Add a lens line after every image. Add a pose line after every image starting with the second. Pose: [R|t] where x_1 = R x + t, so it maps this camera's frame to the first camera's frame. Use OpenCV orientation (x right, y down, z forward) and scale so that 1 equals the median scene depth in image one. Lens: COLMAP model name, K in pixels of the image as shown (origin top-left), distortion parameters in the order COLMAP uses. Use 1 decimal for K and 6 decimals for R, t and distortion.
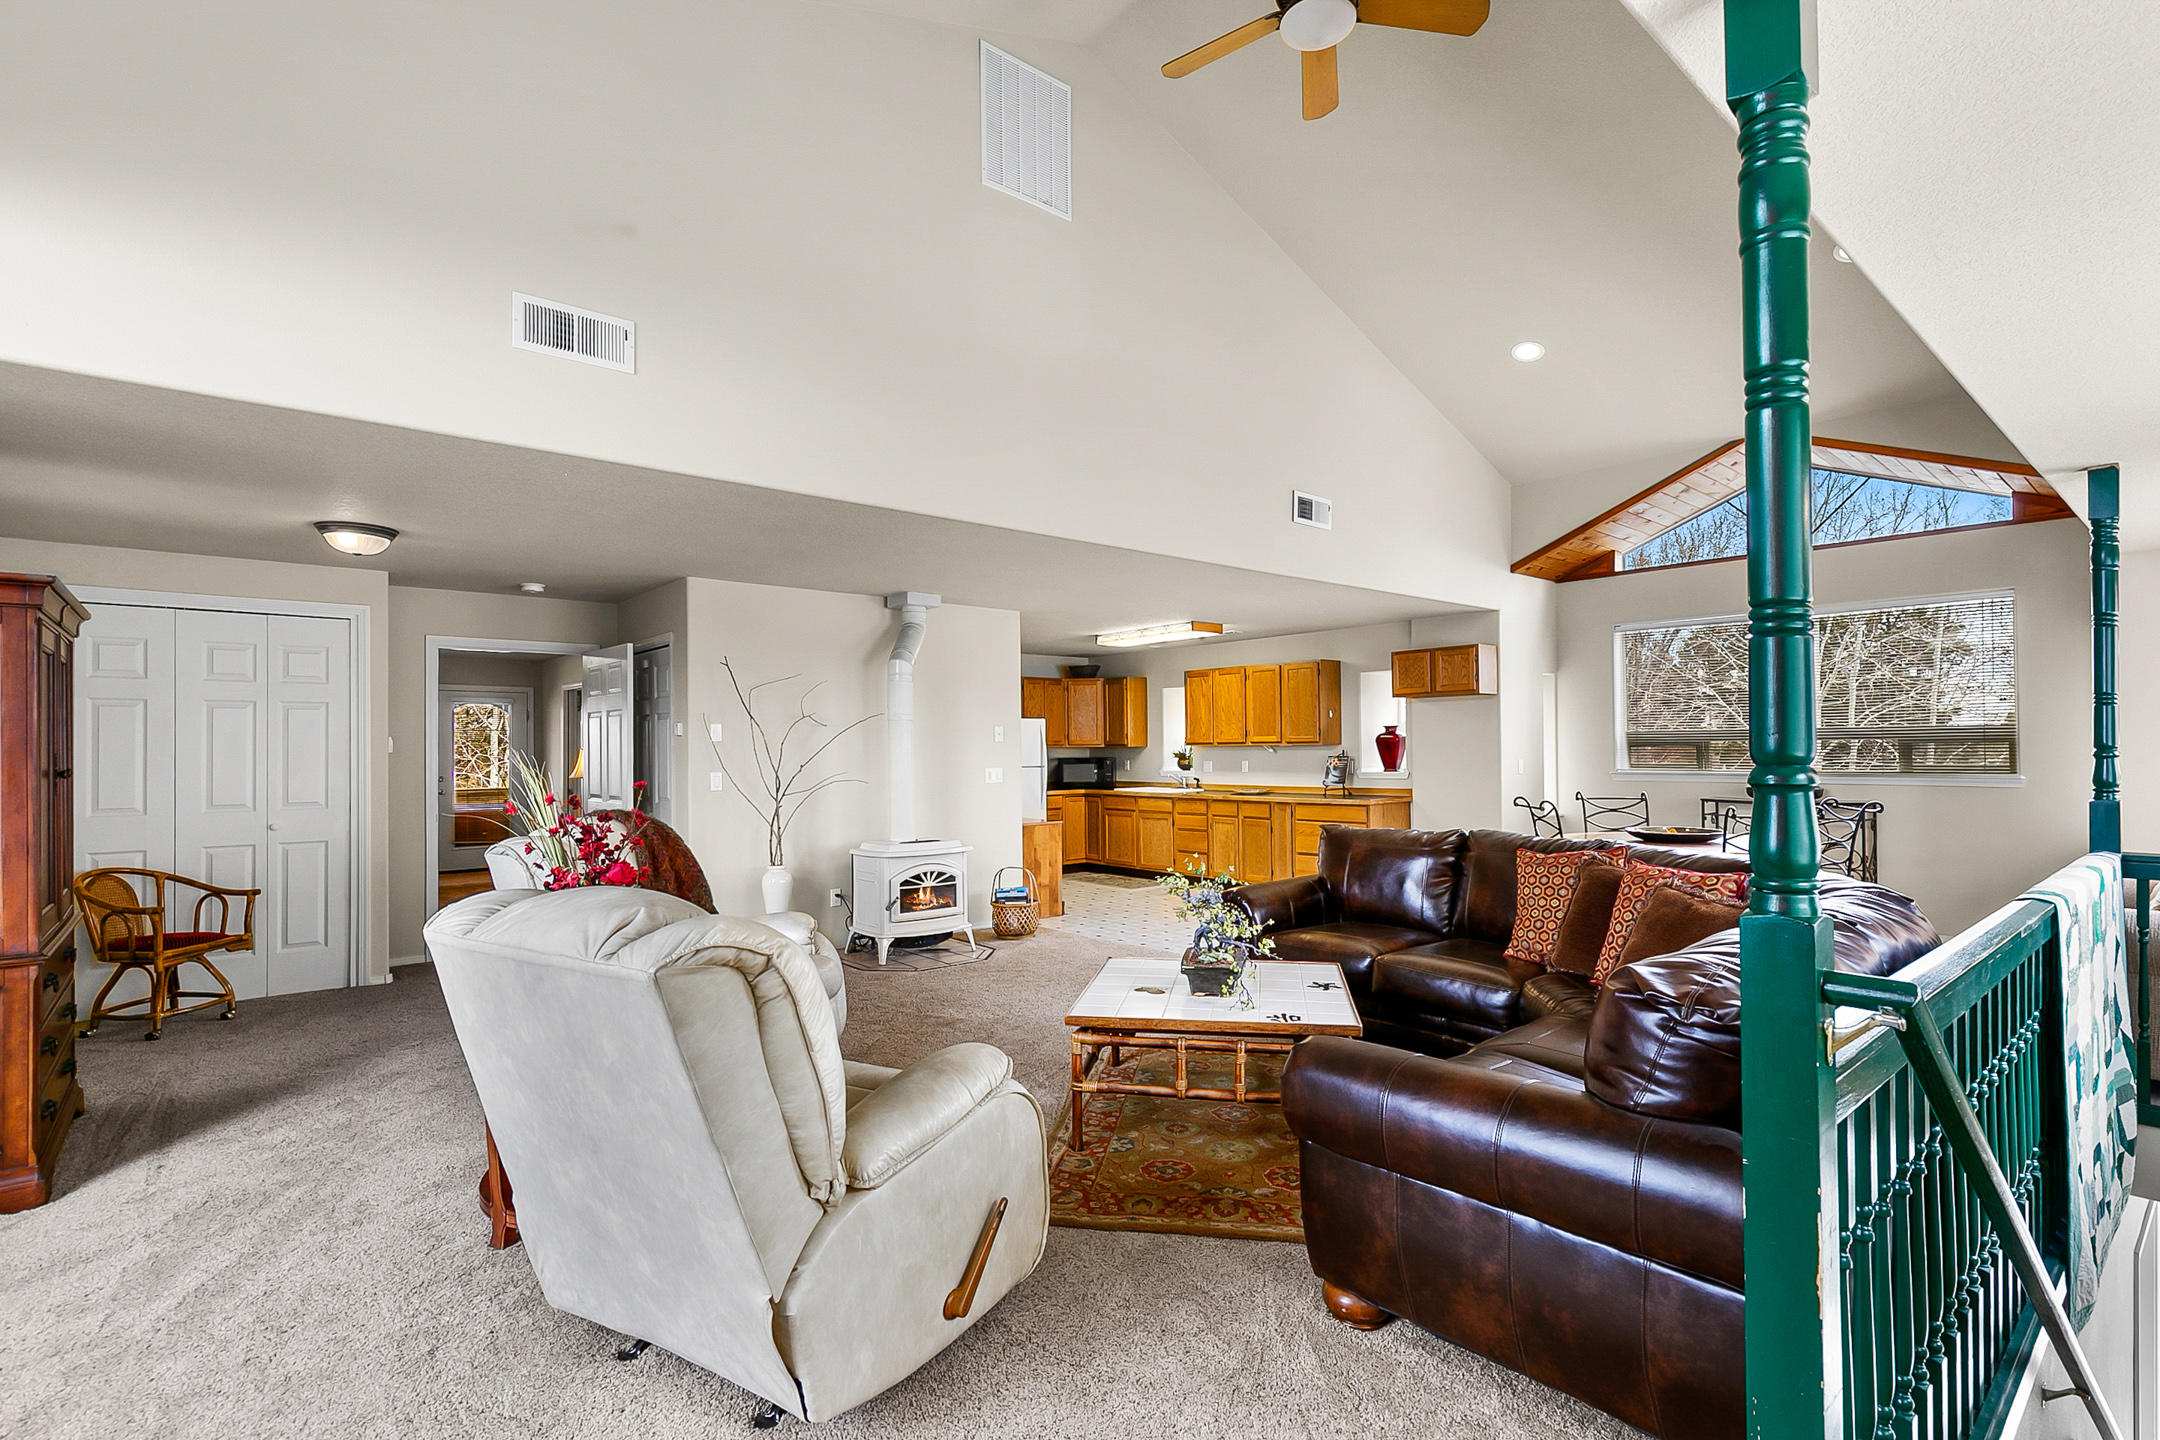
lens RADIAL K [[989.6, 0, 1084.8], [0, 989.6, 728.1], [0, 0, 1]] dist [0.013507, 0.000316]
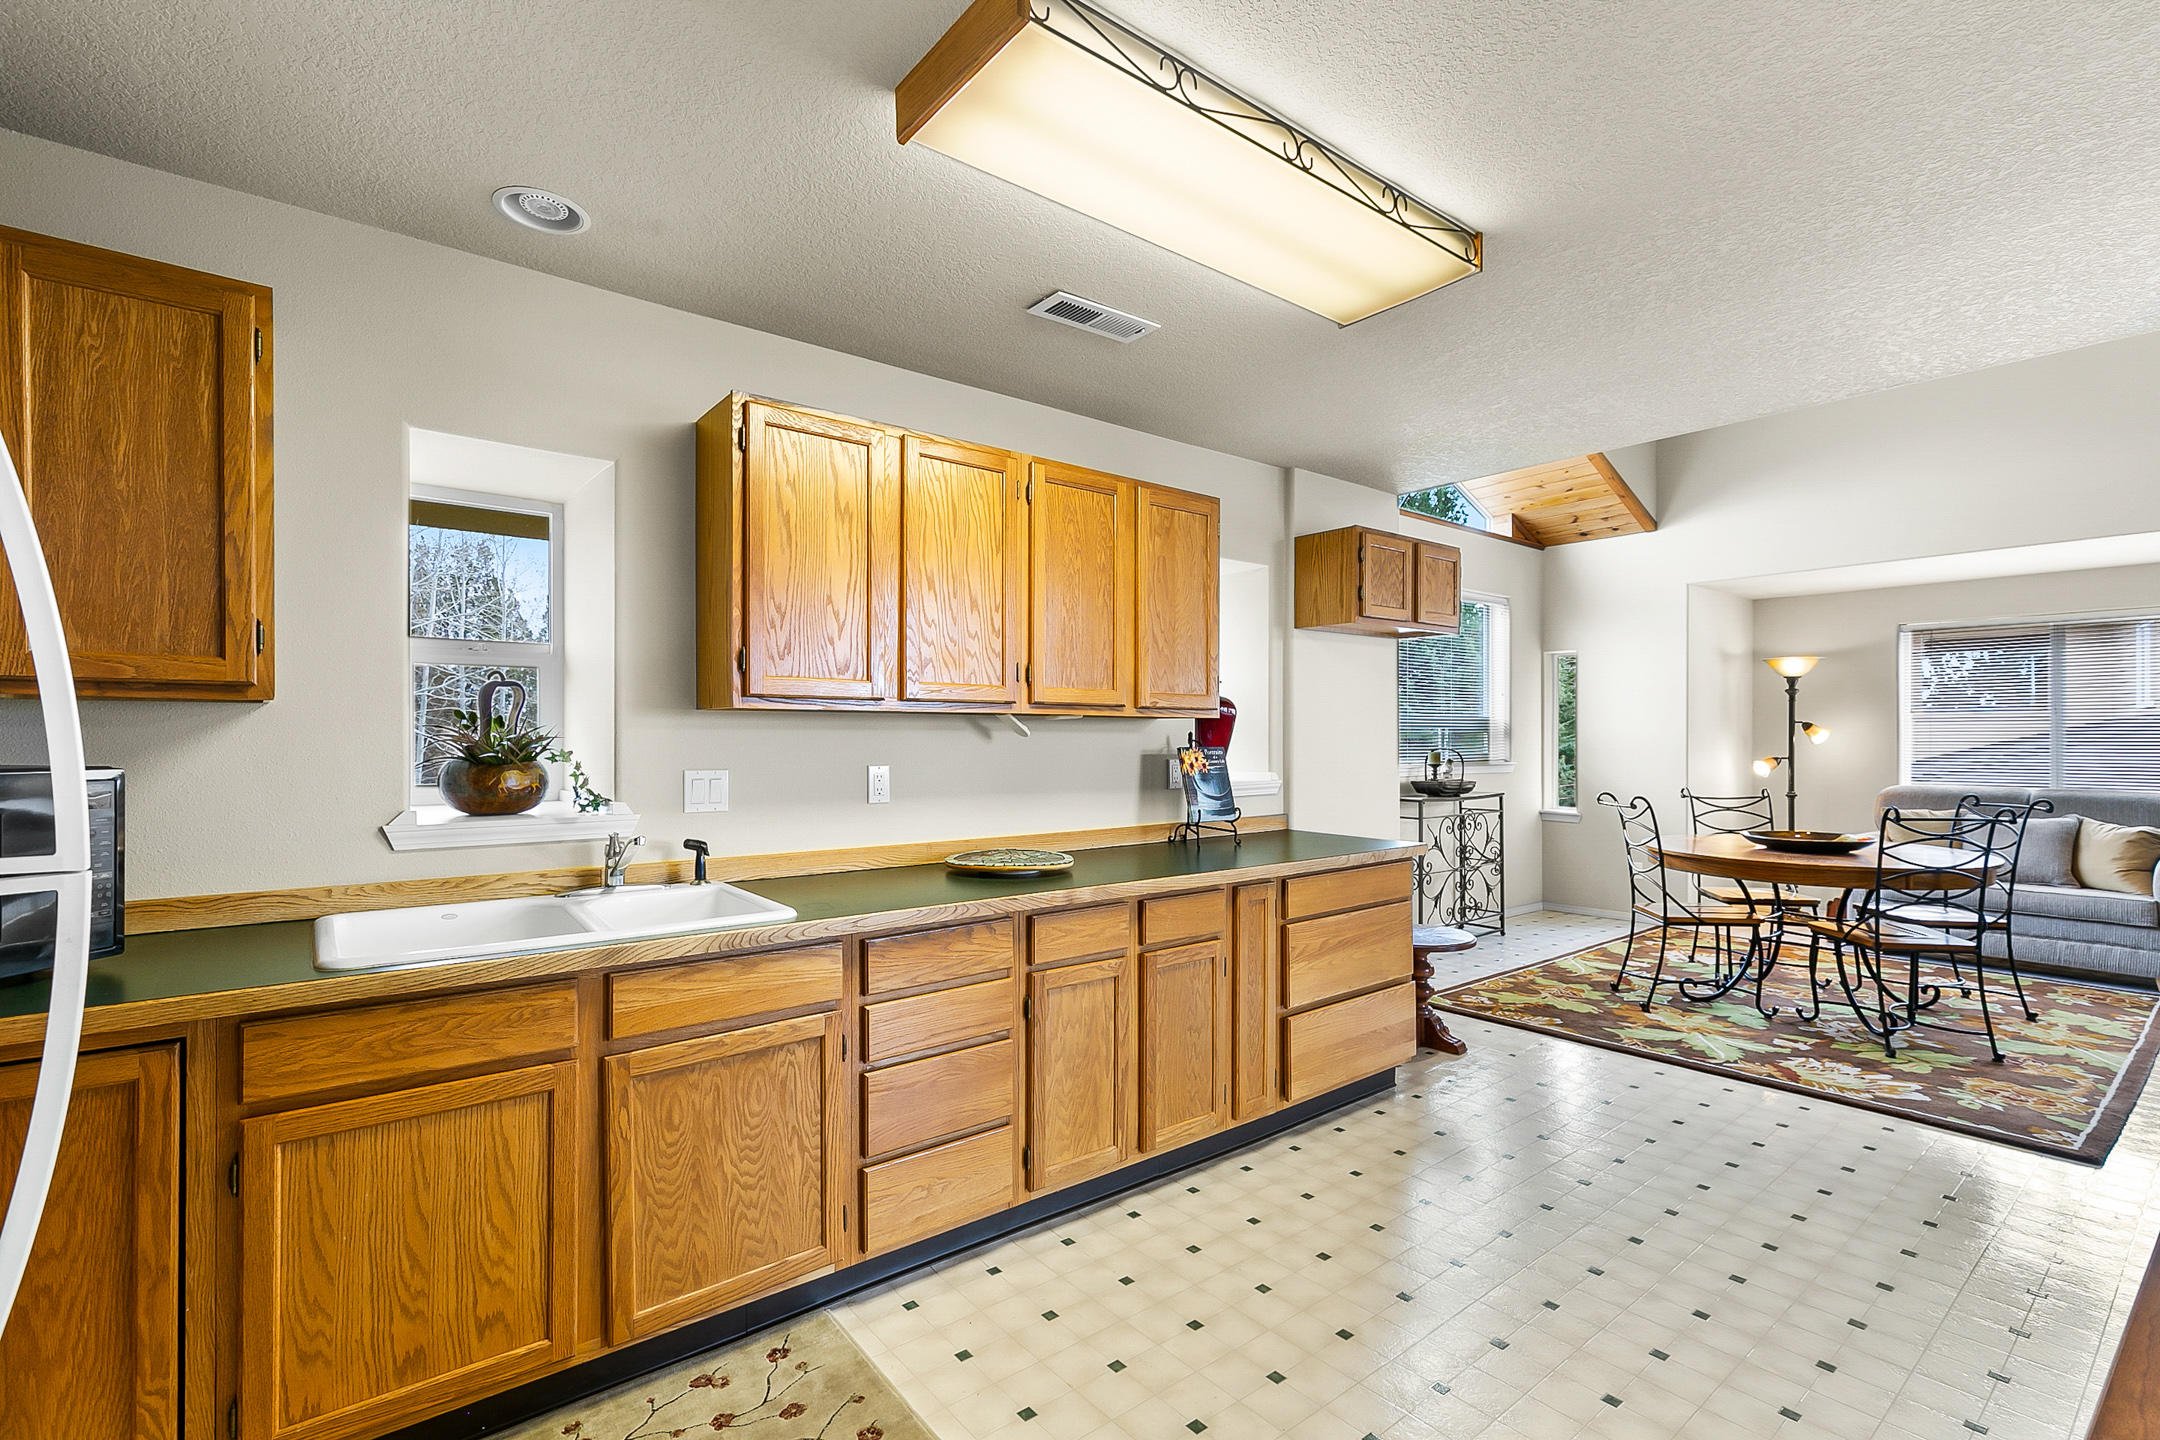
lens RADIAL K [[989.6, 0, 1085.6], [0, 989.6, 733.4], [0, 0, 1]] dist [0.013507, 0.000316]
pose [[0.015864, 0.008811, 0.999835, -0.137996], [-0.022146, 0.999719, -0.008459, 0.025711], [-0.999629, -0.022009, 0.016054, 0.972644]]
